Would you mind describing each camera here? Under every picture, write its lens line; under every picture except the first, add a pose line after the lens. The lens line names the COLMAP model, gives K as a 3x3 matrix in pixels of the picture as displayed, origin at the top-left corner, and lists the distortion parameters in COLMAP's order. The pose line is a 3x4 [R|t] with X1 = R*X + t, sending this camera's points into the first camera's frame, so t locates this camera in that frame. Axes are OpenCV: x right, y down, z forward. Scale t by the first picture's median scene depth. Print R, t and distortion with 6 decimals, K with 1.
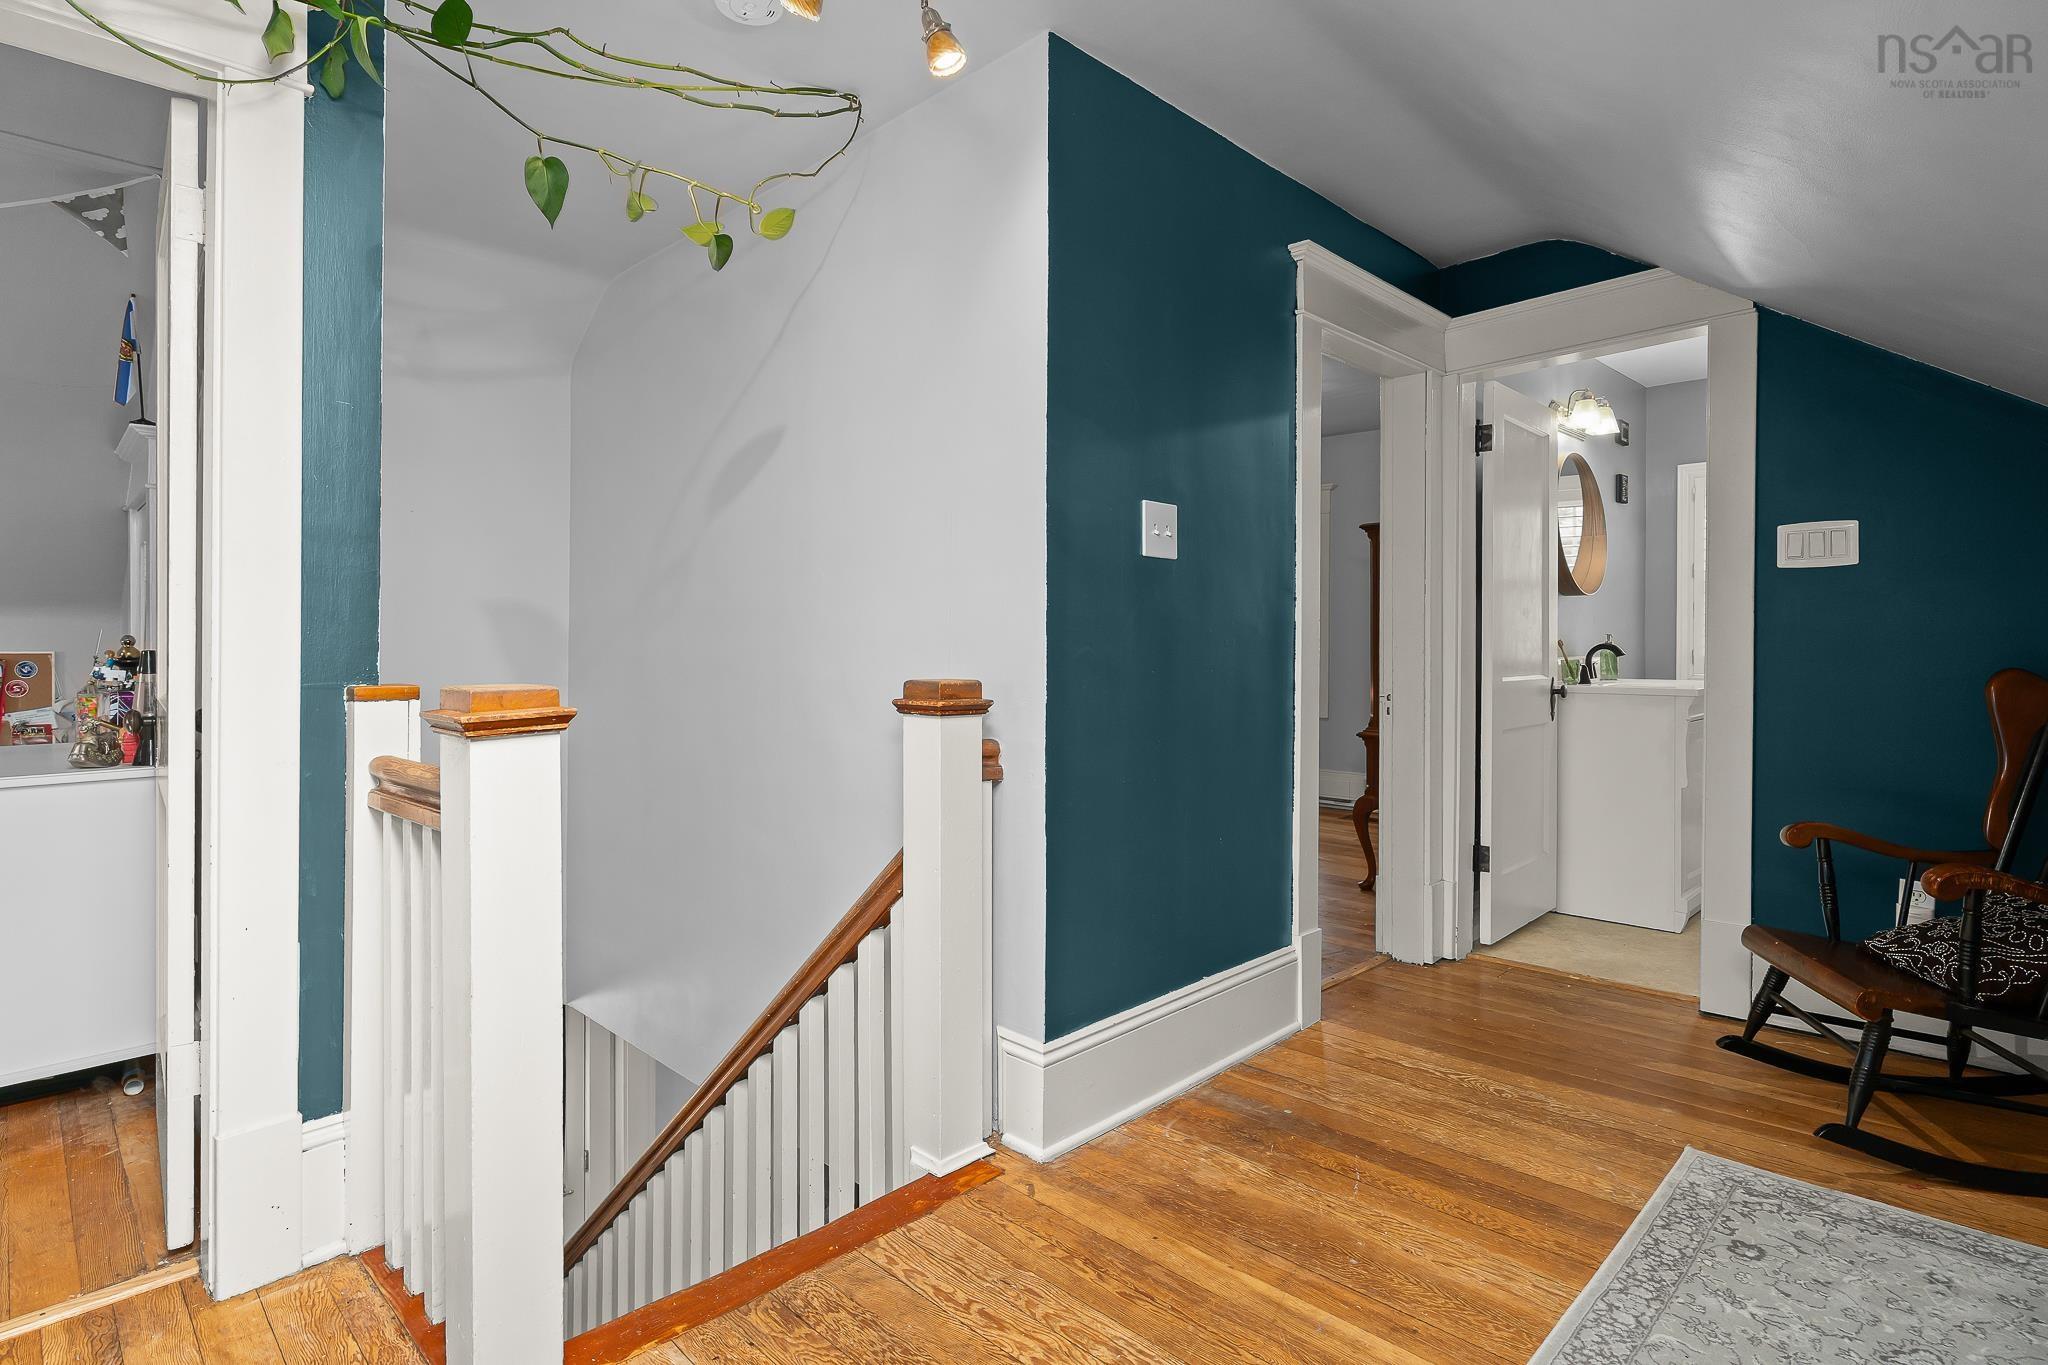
lens RADIAL K [[1023.3, 0, 1007.5], [0, 1023.3, 658.4], [0, 0, 1]] dist [0.021868, -0.000160]
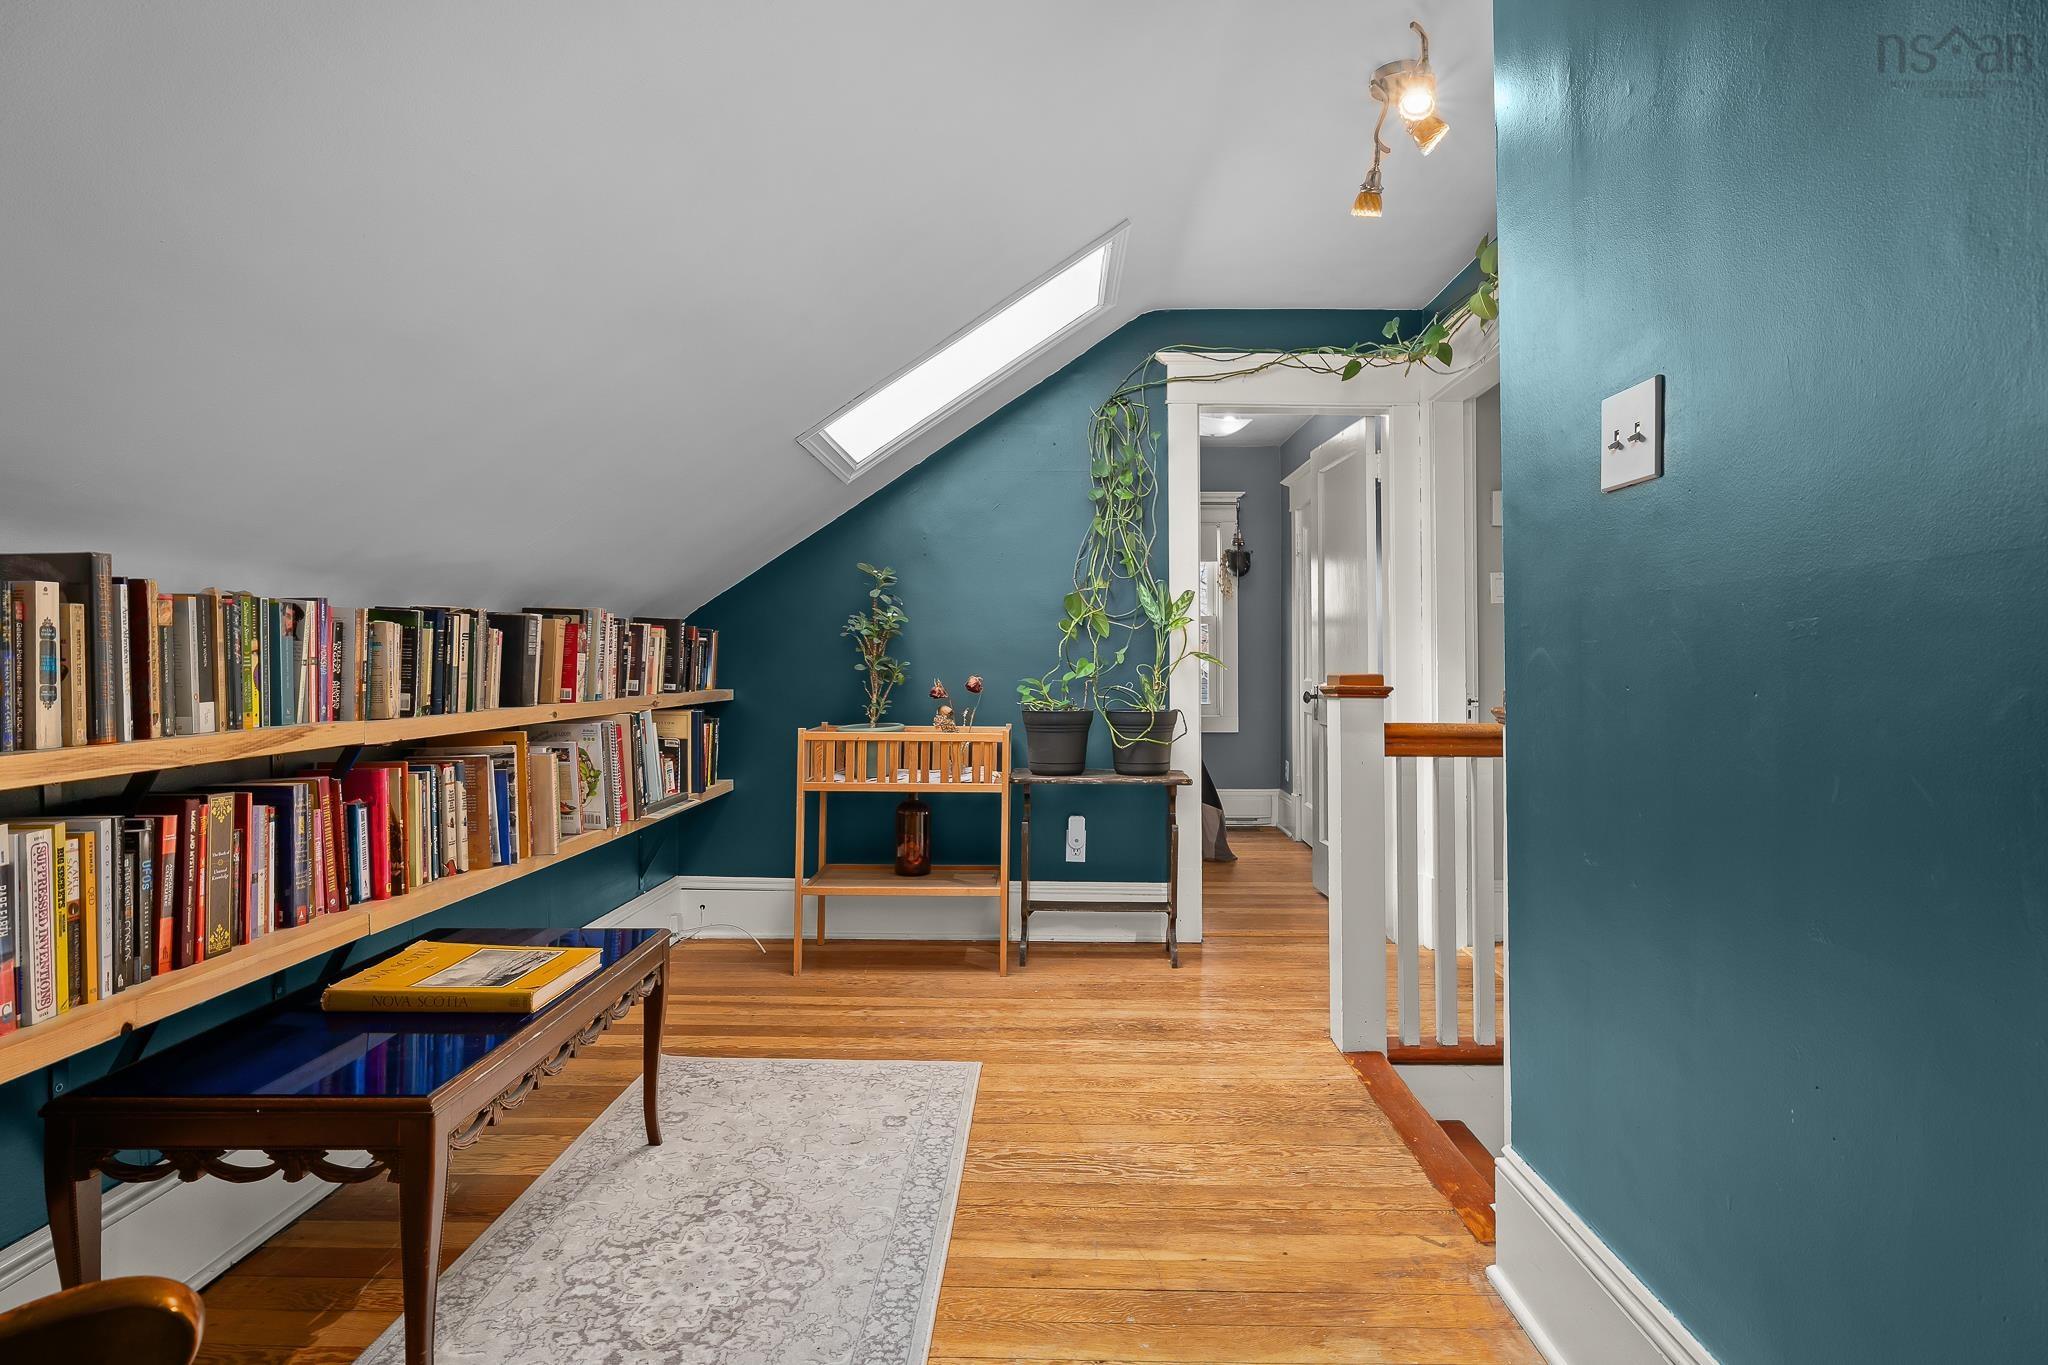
lens RADIAL K [[1023.3, 0, 1007.5], [0, 1023.3, 658.4], [0, 0, 1]] dist [0.021868, -0.000160]
pose [[-0.735559, -0.009121, -0.677399, 1.005909], [-0.006251, 0.999958, -0.006676, 0.015525], [0.677432, -0.000676, -0.735585, 1.556944]]
